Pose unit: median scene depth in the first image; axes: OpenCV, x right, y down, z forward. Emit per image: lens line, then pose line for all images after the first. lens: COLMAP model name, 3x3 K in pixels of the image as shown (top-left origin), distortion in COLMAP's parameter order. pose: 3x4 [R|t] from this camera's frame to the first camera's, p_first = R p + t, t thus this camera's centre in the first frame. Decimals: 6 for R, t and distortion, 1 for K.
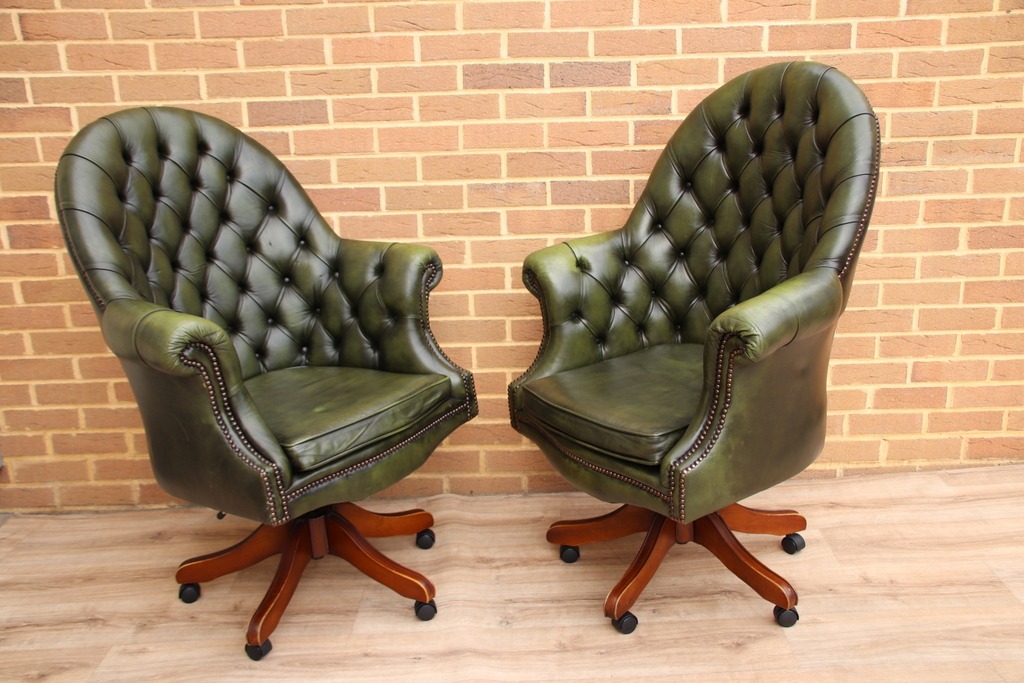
lens RADIAL K [[1024.3, 0, 510.6], [0, 1024.3, 349.2], [0, 0, 1]] dist [-0.062561, 0.302316]
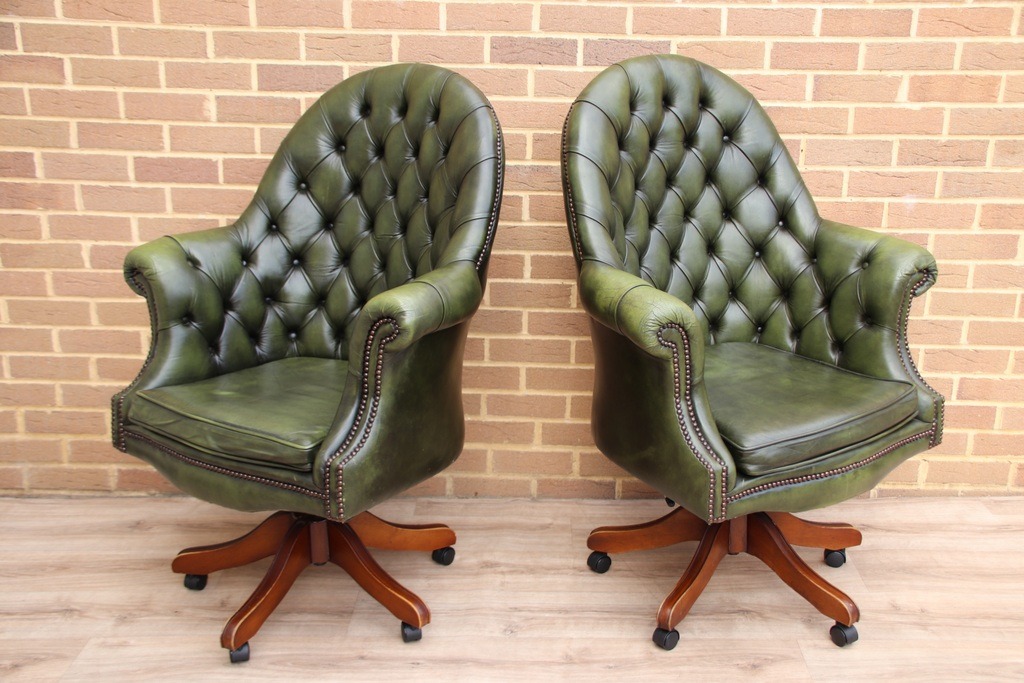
lens RADIAL K [[1181.7, 0, 512.7], [0, 1181.7, 349.2], [0, 0, 1]] dist [-0.001232, 0.450102]
pose [[0.998807, 0.048819, 0.001200, -0.014119], [-0.048827, 0.998779, 0.007512, -0.001927], [-0.000832, -0.007562, 0.999971, -0.084598]]
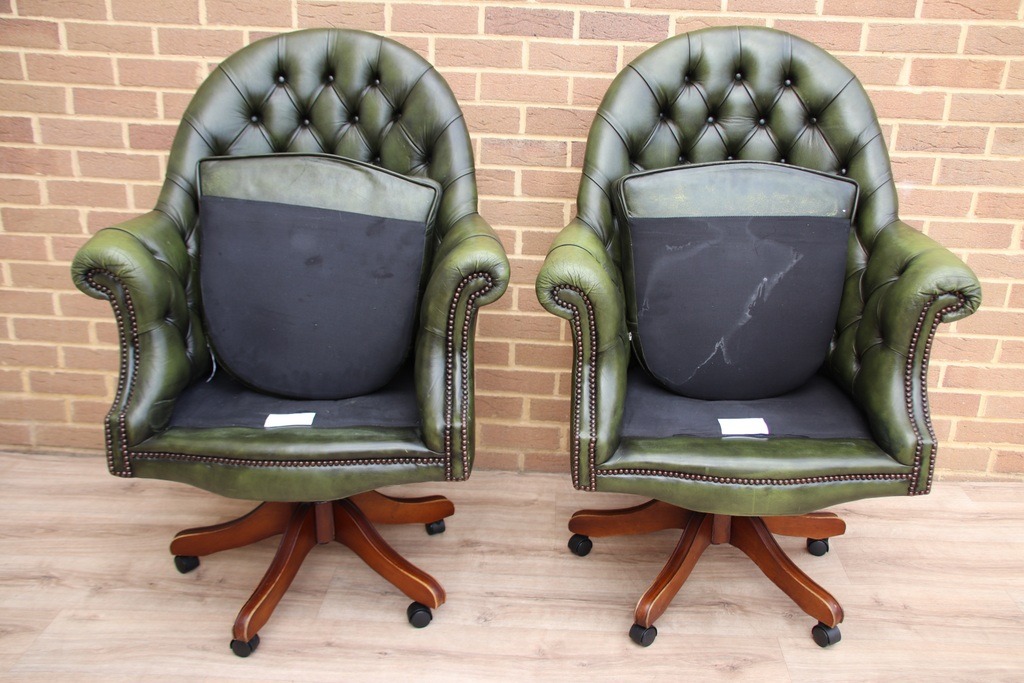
lens RADIAL K [[979.6, 0, 516.5], [0, 979.6, 343.5], [0, 0, 1]] dist [-0.078020, 0.263073]
pose [[0.996948, 0.076160, -0.017153, 0.018546], [-0.075197, 0.995857, 0.051120, -0.024959], [0.020975, -0.049674, 0.998545, 0.115135]]
